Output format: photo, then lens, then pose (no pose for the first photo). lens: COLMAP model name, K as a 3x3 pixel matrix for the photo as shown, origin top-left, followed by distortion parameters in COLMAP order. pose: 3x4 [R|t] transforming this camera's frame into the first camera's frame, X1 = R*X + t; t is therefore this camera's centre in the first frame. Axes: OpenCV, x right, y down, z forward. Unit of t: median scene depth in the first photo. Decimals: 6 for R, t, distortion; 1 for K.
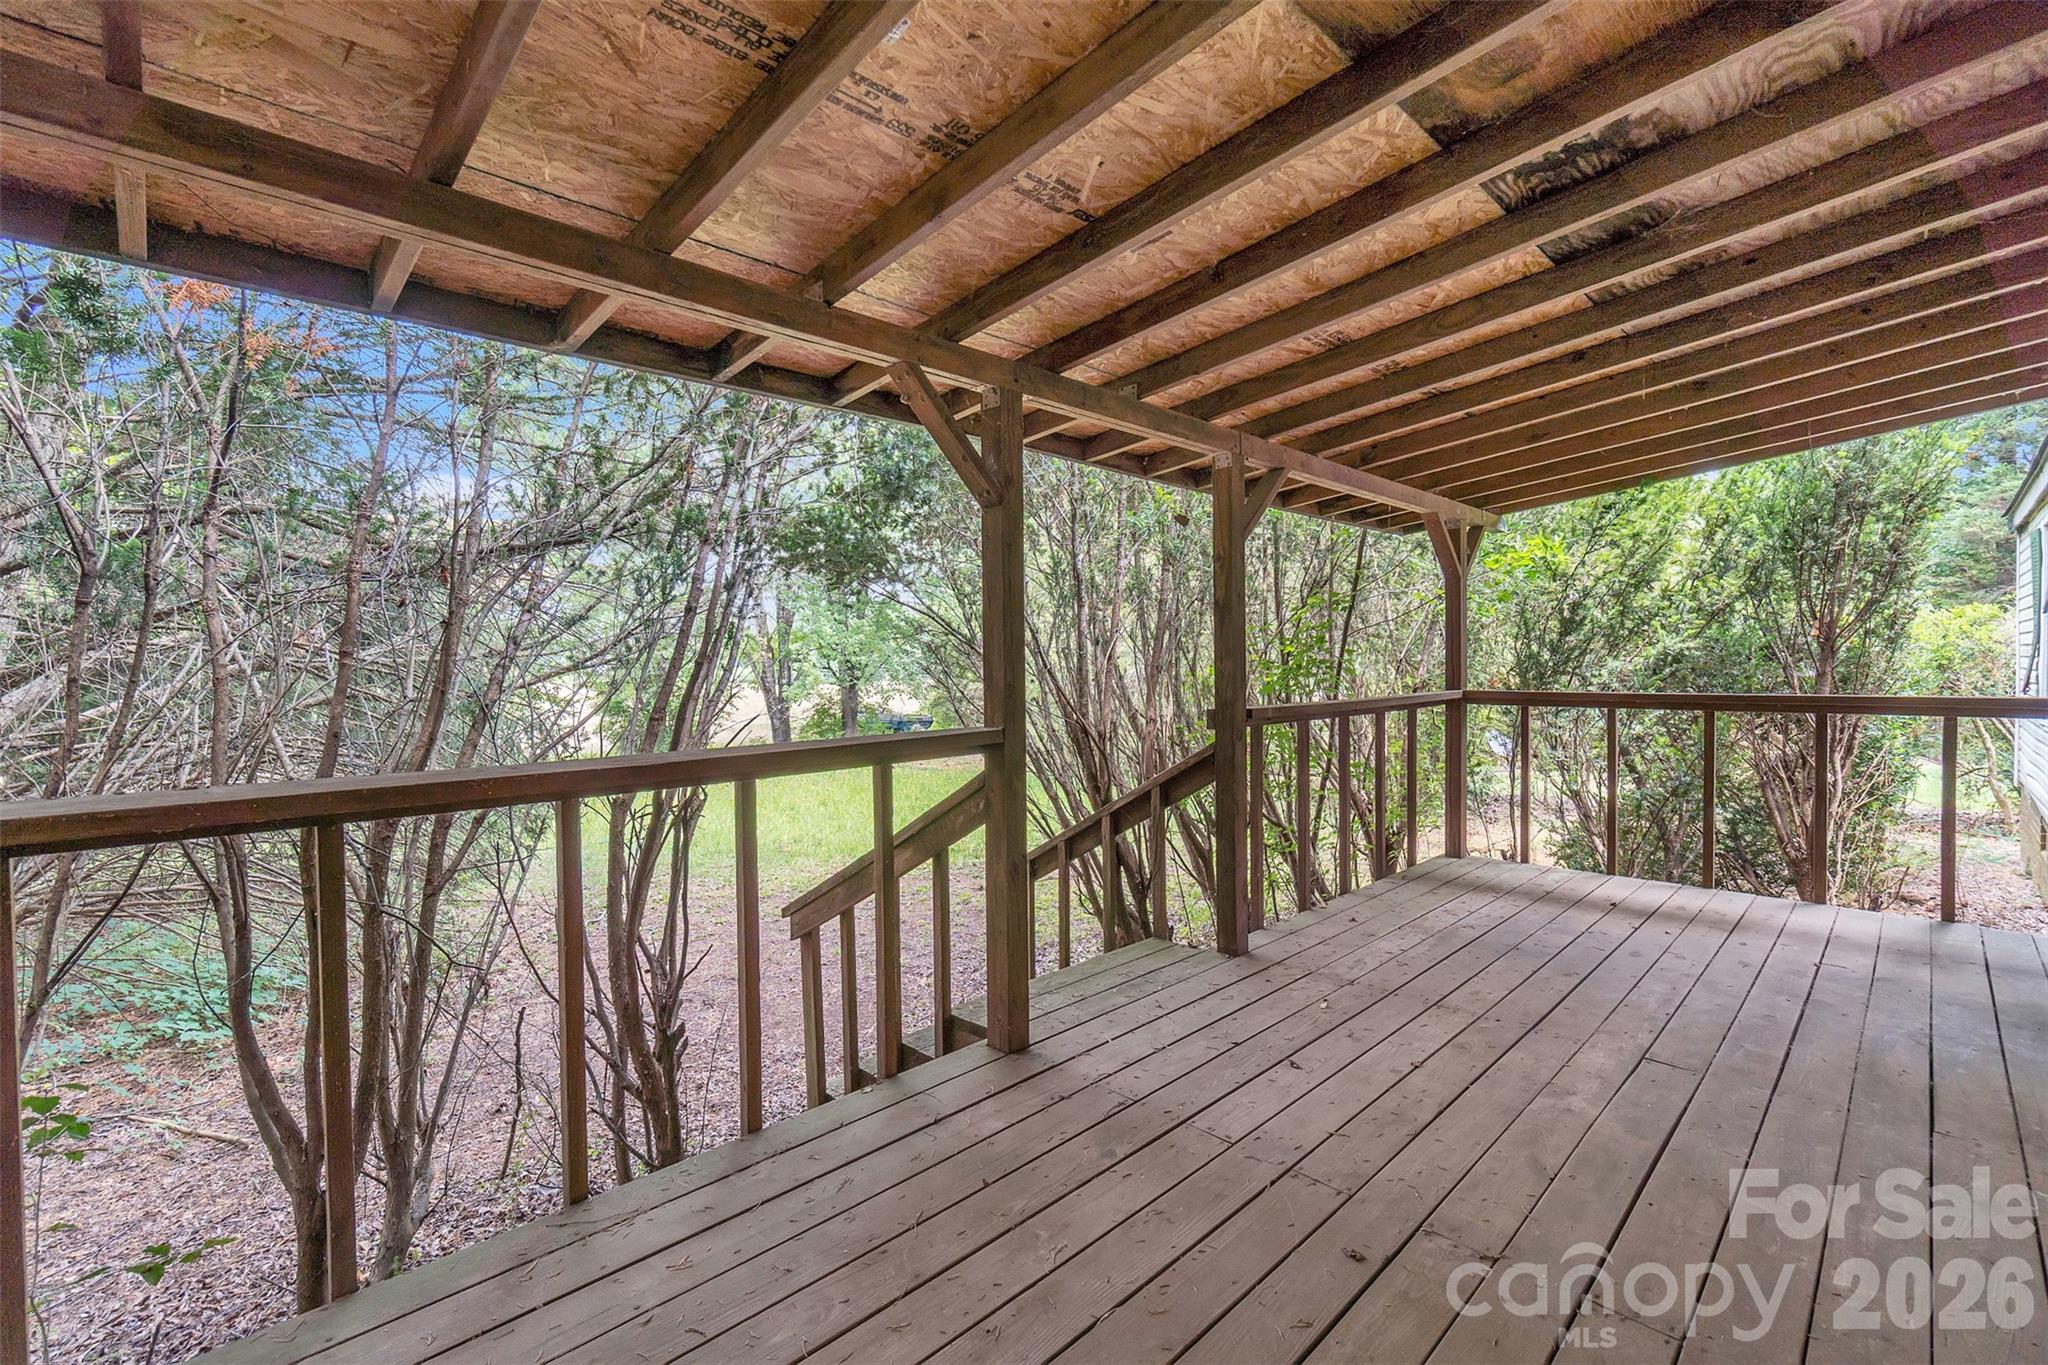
lens RADIAL K [[892.2, 0, 1009.3], [0, 892.2, 676.2], [0, 0, 1]] dist [0.002896, 0.000535]
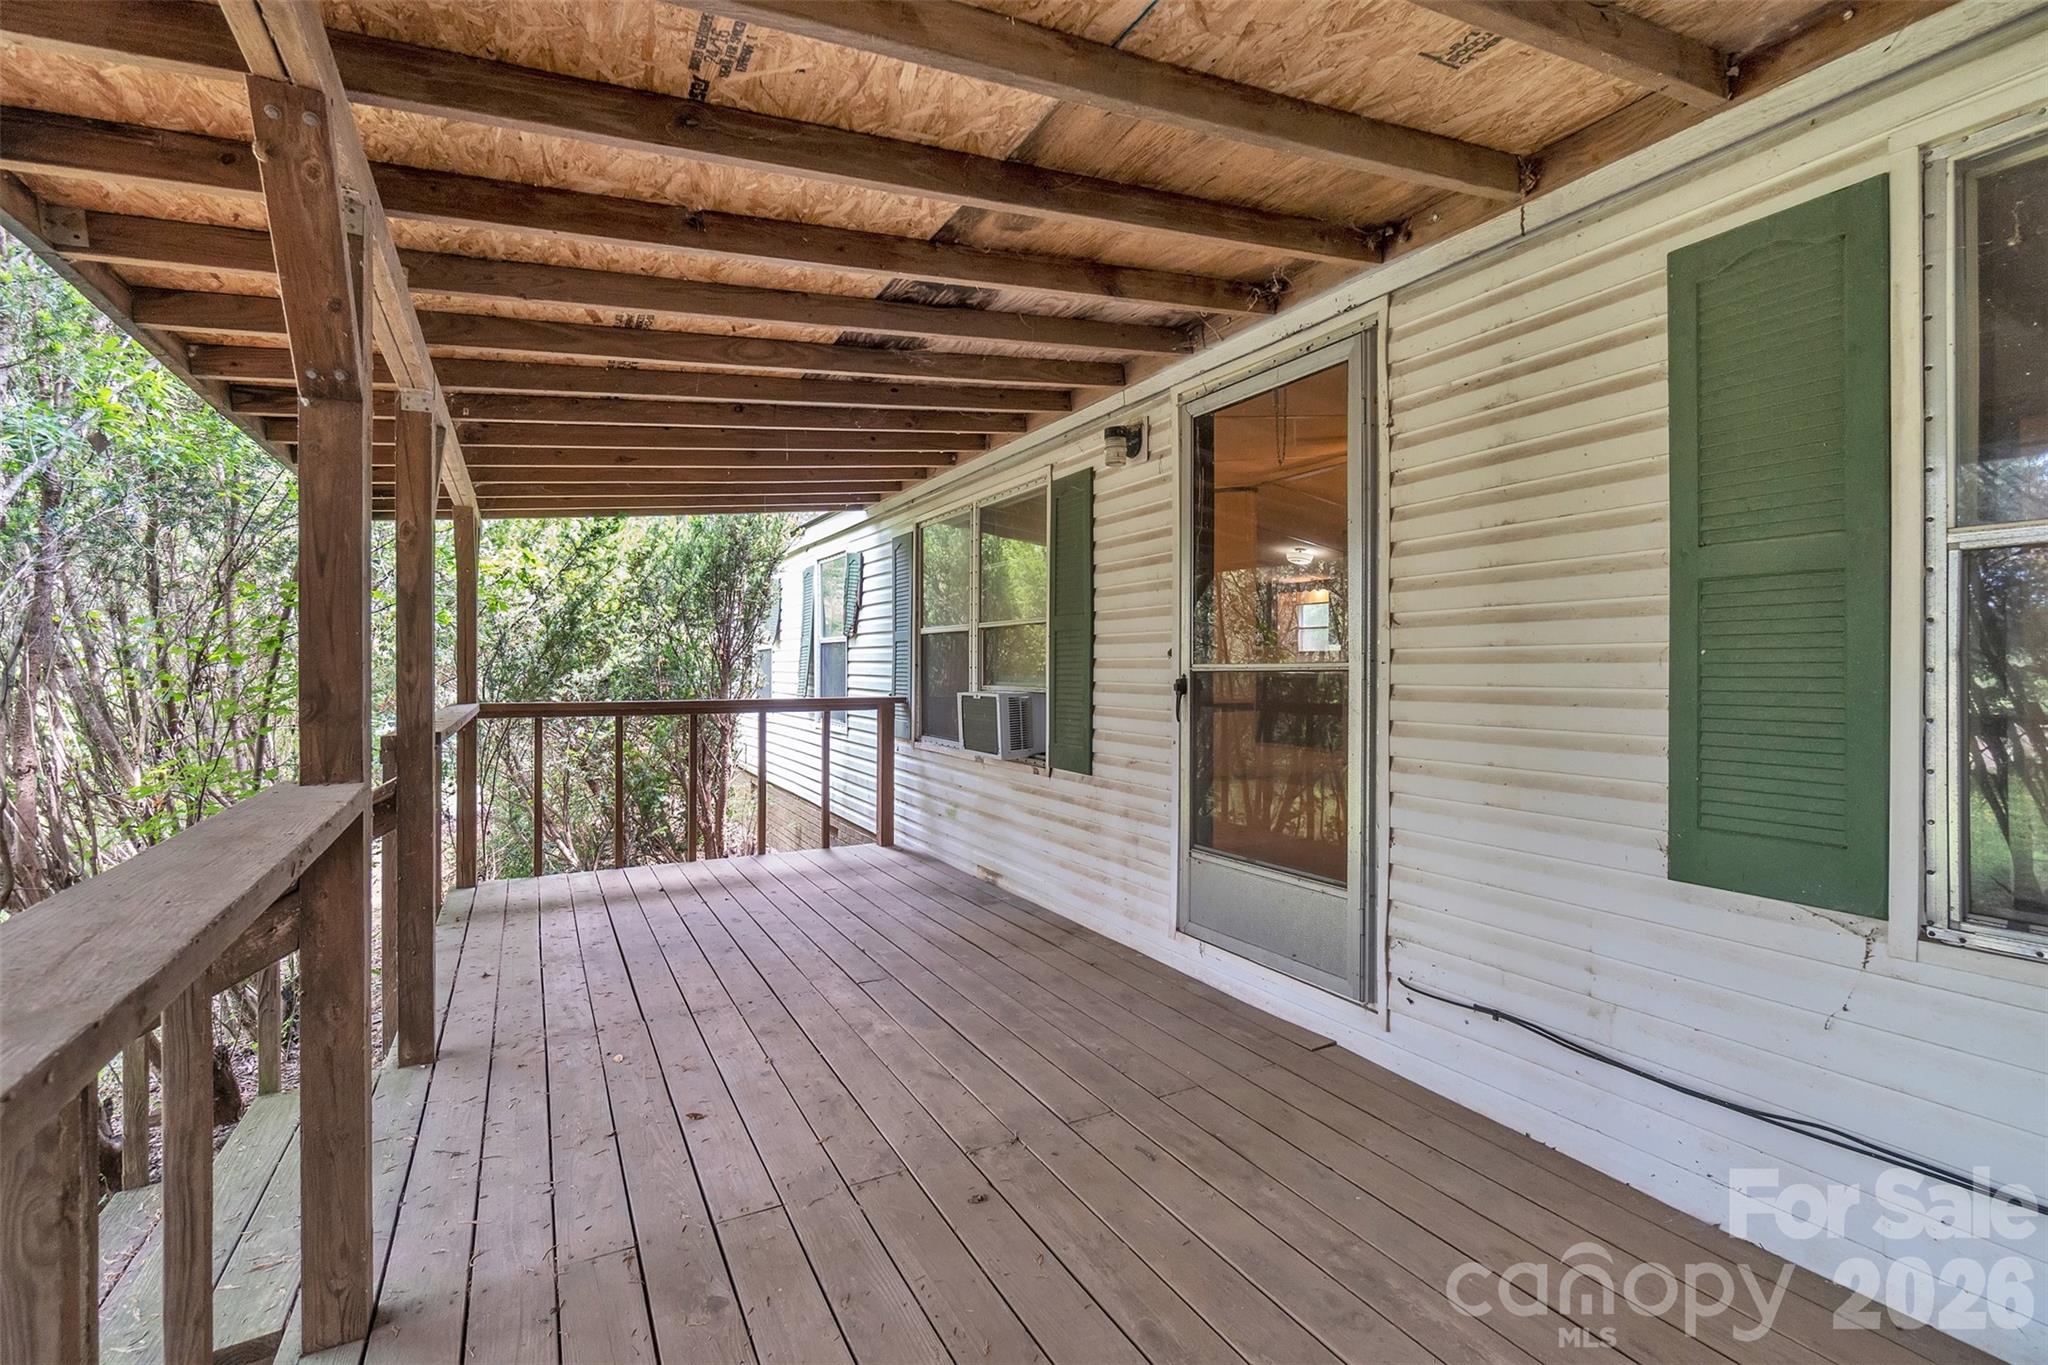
lens RADIAL K [[892.2, 0, 1008.7], [0, 892.2, 672.6], [0, 0, 1]] dist [0.002896, 0.000535]
pose [[0.272272, 0.006950, 0.962195, -0.426313], [0.009967, 0.999900, -0.010042, -0.003849], [-0.962169, 0.012325, 0.272176, 0.398144]]
